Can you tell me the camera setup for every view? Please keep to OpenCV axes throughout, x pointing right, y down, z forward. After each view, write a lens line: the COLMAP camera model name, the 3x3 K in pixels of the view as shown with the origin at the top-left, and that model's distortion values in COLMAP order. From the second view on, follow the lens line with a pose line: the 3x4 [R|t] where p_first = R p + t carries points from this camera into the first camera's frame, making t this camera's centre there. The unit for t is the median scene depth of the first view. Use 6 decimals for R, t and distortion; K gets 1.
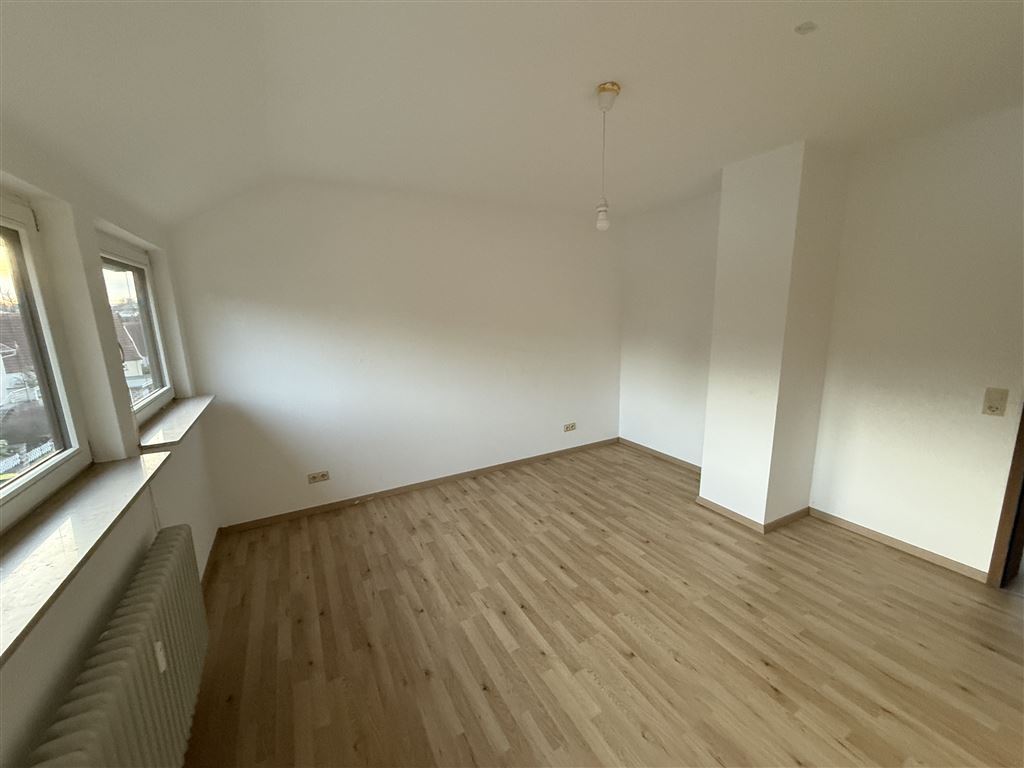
lens RADIAL K [[408.1, 0, 510.9], [0, 408.1, 381.1], [0, 0, 1]] dist [-0.000990, -0.000049]
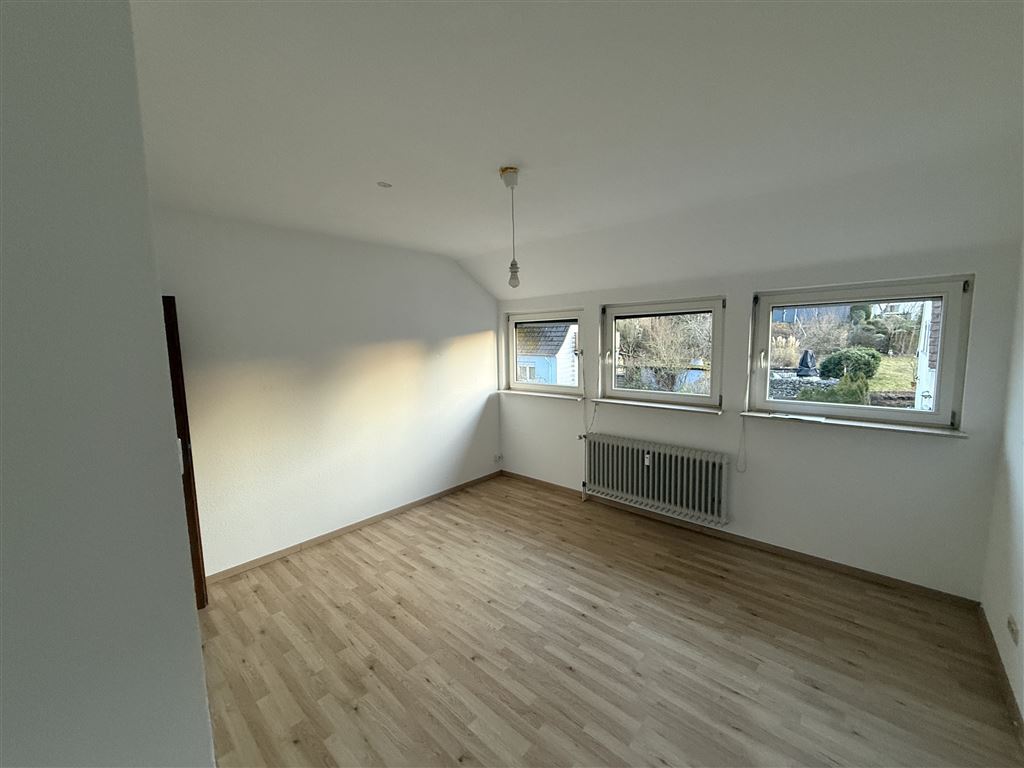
lens RADIAL K [[408.1, 0, 510.9], [0, 408.1, 381.1], [0, 0, 1]] dist [-0.000990, -0.000049]
pose [[-0.945137, 0.077790, -0.317277, 0.496110], [-0.014830, 0.960015, 0.279555, -0.351478], [0.326338, 0.268923, -0.906192, 1.693563]]
